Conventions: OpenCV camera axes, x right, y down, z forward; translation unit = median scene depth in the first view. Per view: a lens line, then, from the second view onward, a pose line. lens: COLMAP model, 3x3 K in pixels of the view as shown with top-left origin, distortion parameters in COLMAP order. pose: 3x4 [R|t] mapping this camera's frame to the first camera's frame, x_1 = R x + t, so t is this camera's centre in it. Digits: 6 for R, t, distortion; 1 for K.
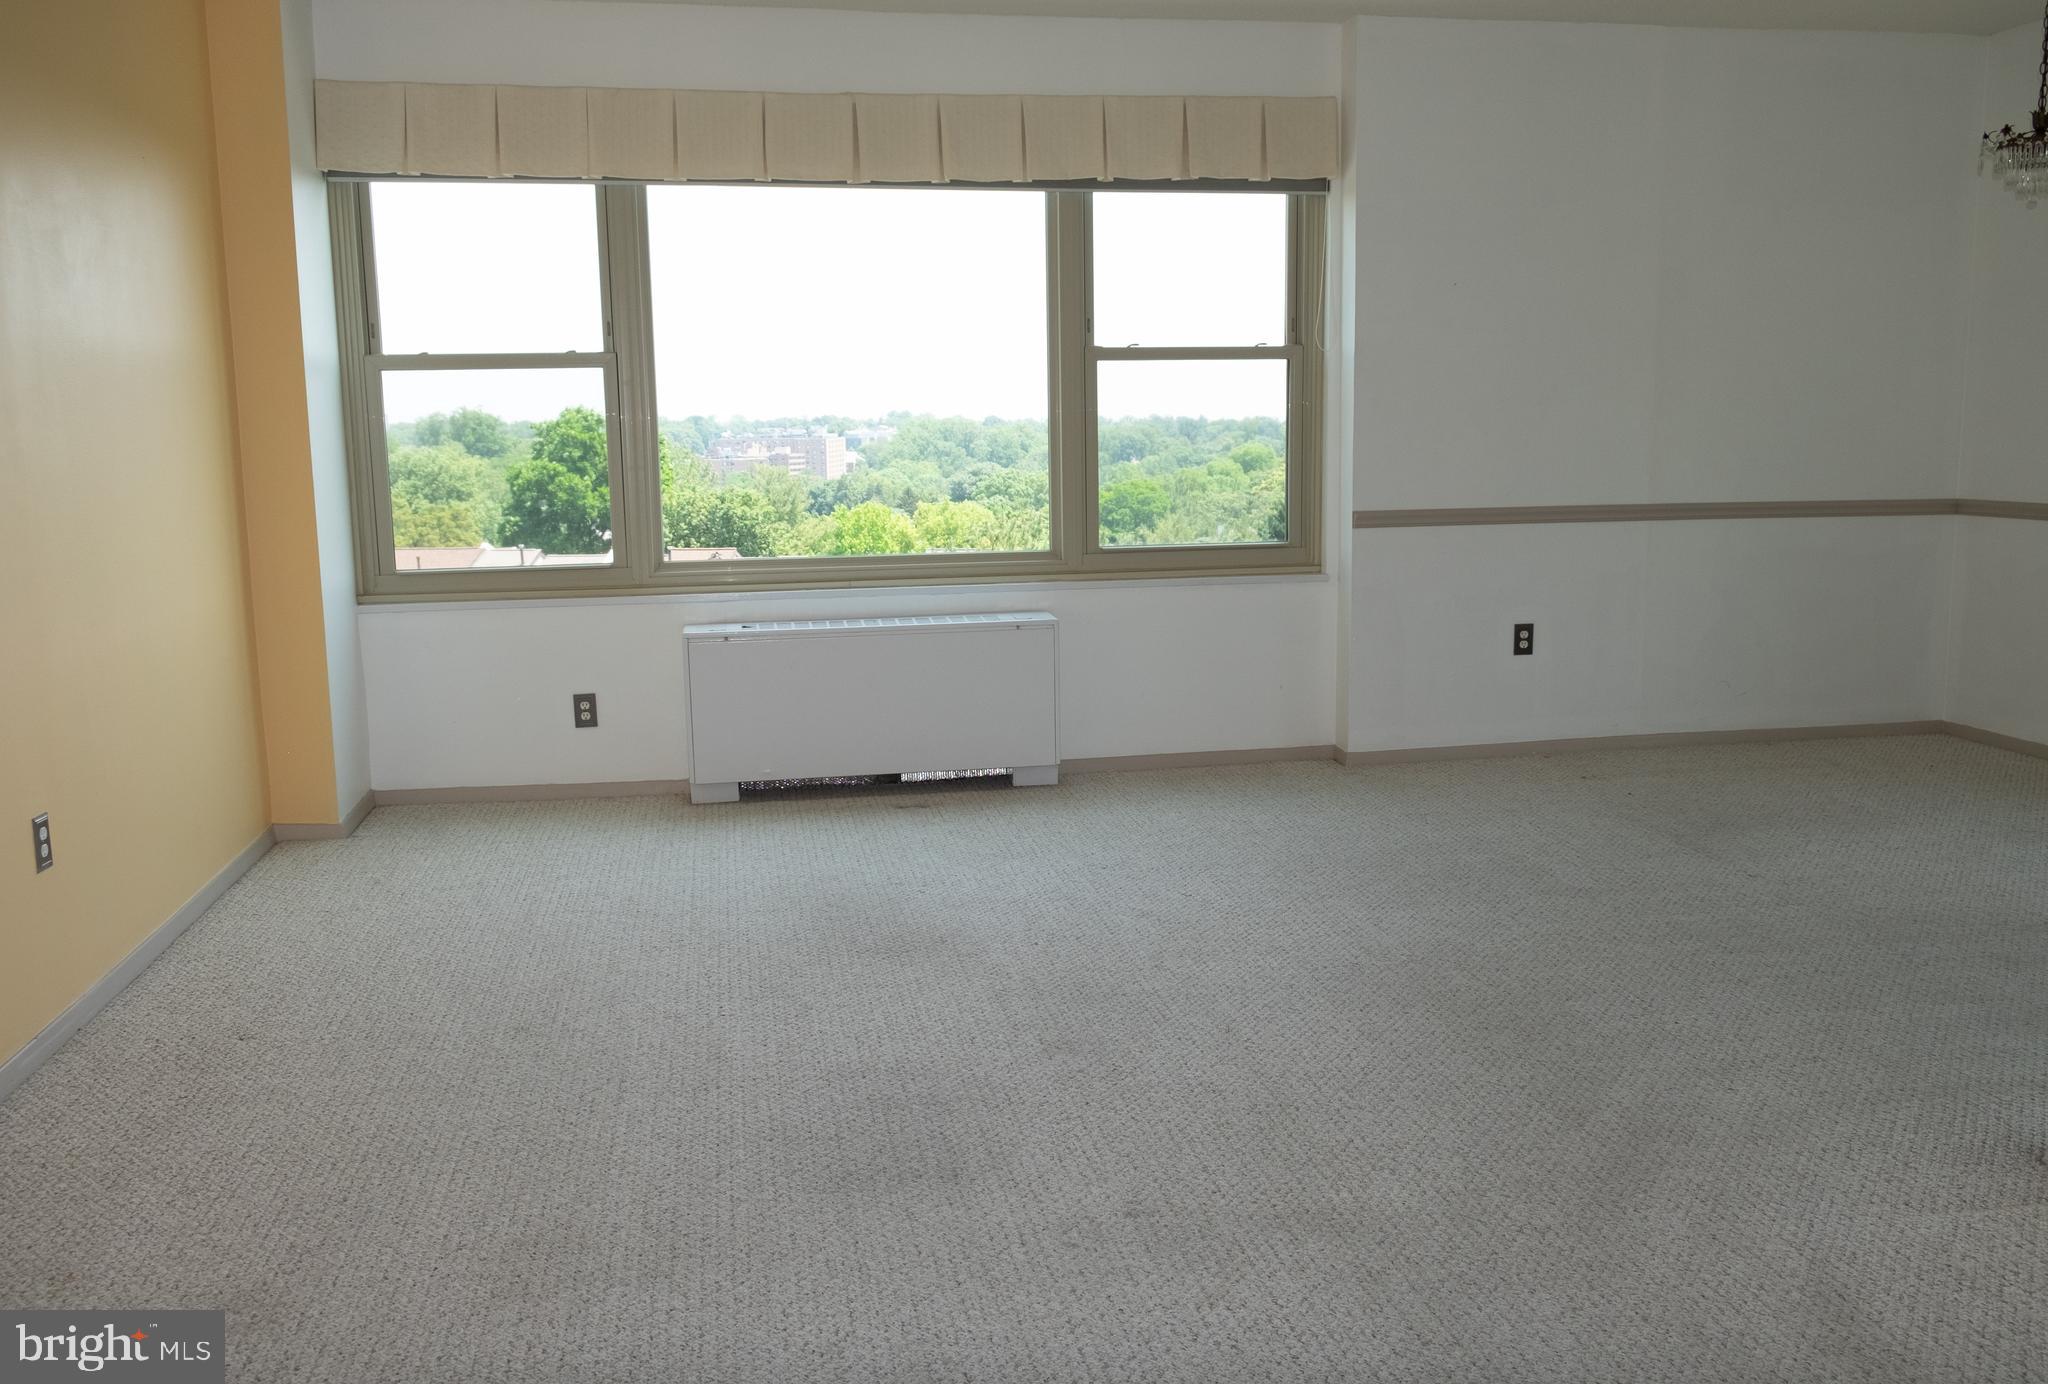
lens RADIAL K [[1703.7, 0, 1024.0], [0, 1703.7, 692.0], [0, 0, 1]] dist [-0.017348, 0.006970]
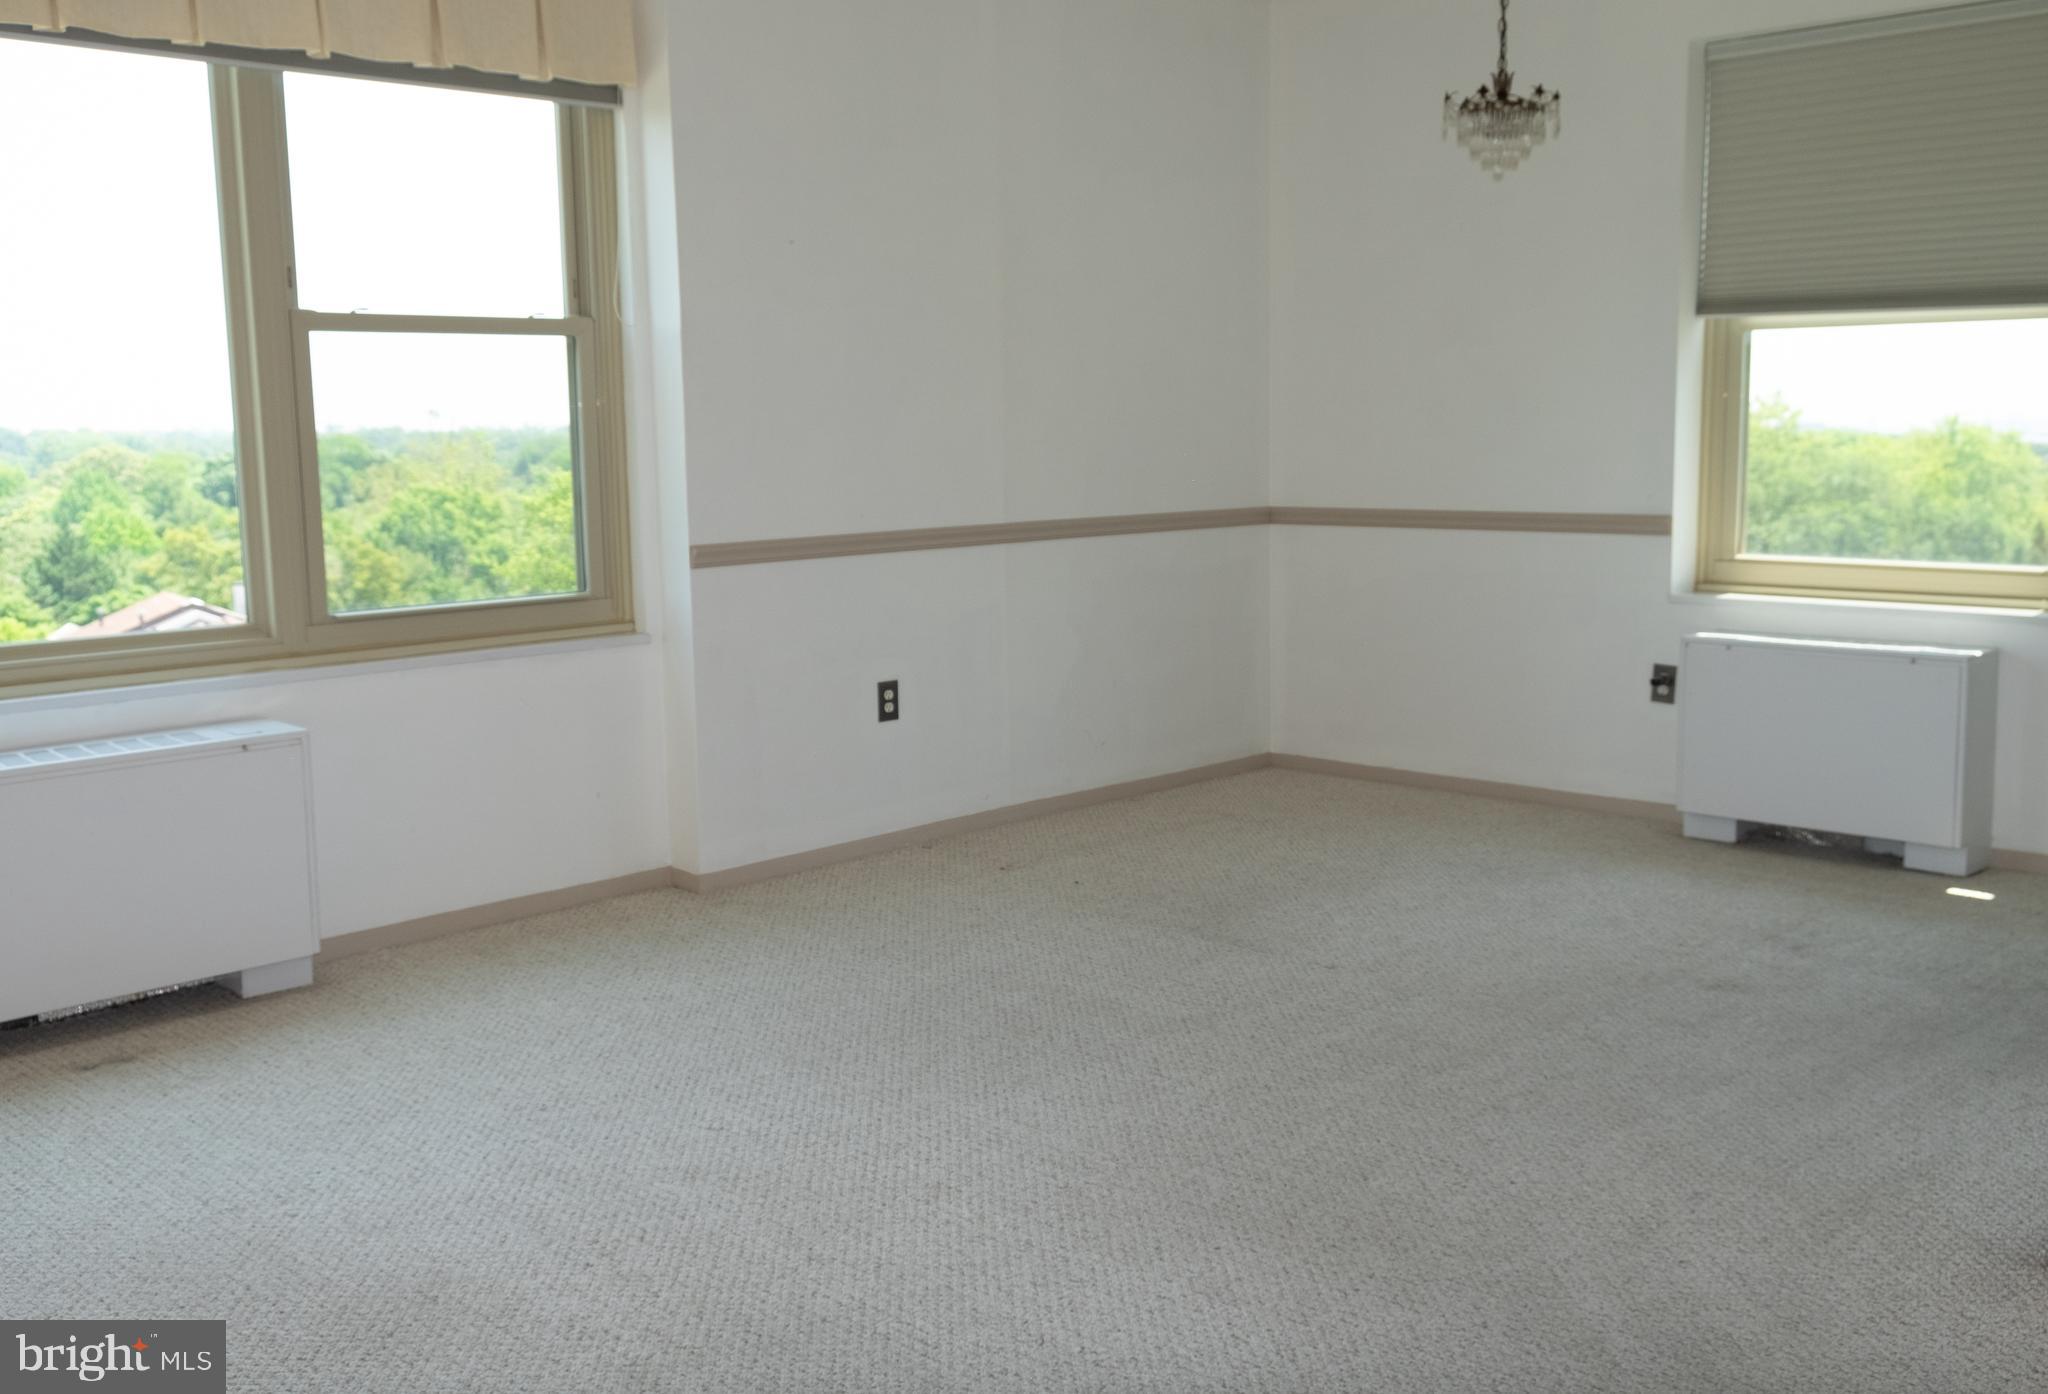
lens RADIAL K [[2010.6, 0, 1052.5], [0, 2010.6, 692.9], [0, 0, 1]] dist [0.026367, -0.017084]
pose [[0.818140, -0.078463, 0.569641, -0.176349], [0.094842, 0.995492, 0.000904, -0.029390], [-0.567144, 0.053286, 0.821893, 0.205148]]
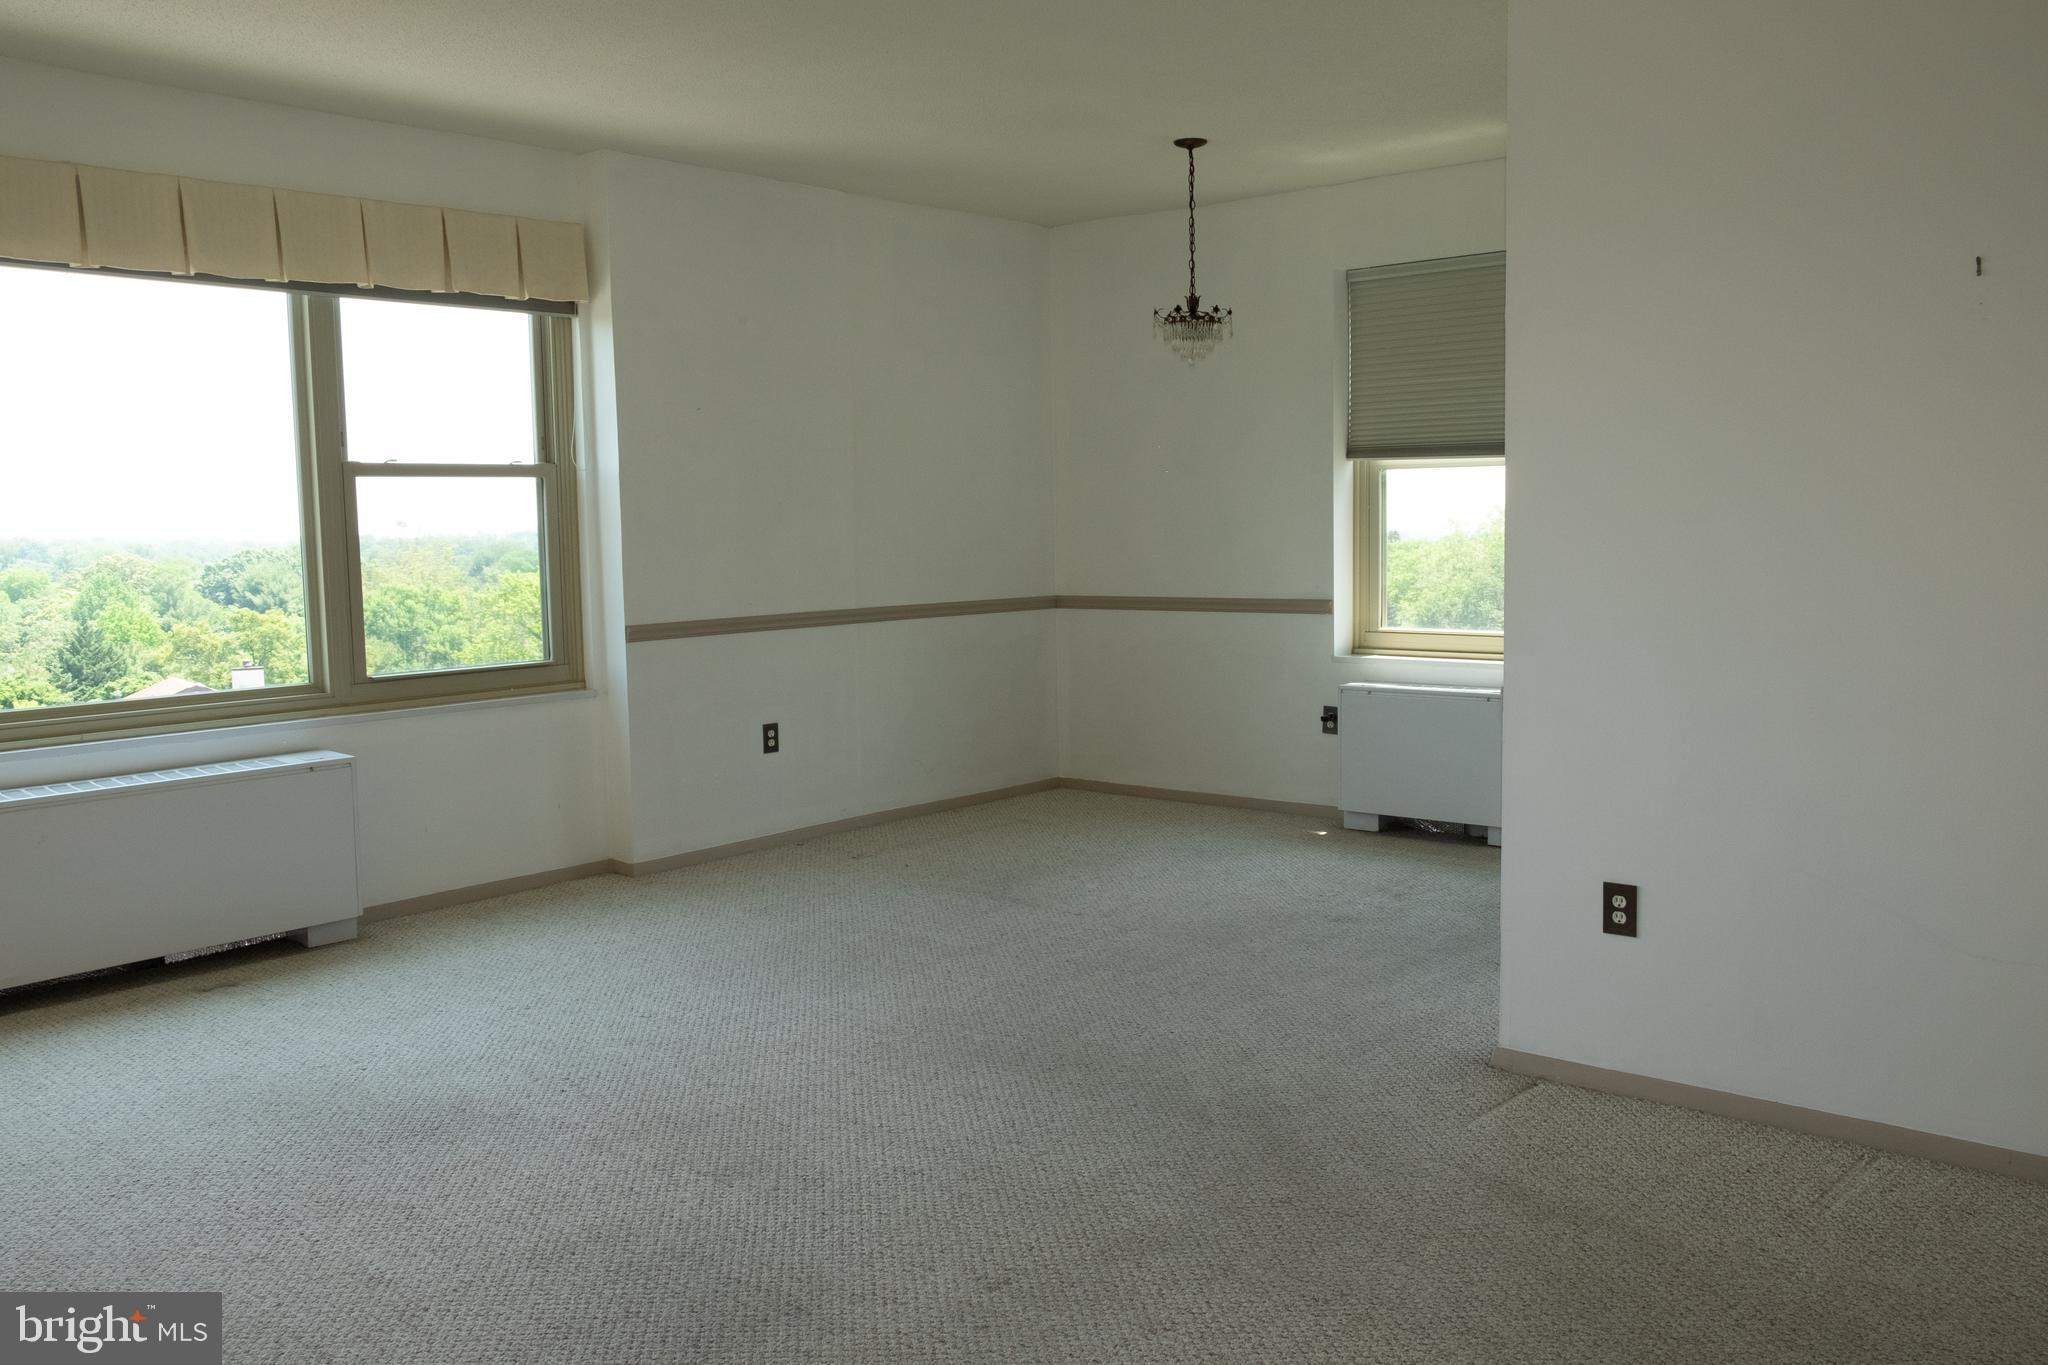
lens RADIAL K [[1693.2, 0, 1024.0], [0, 1693.2, 682.5], [0, 0, 1]] dist [-0.016638, 0.008053]
pose [[0.784111, -0.062035, 0.617512, -0.246700], [0.106859, 0.993627, -0.035868, -0.010836], [-0.611352, 0.094111, 0.785743, 0.062198]]
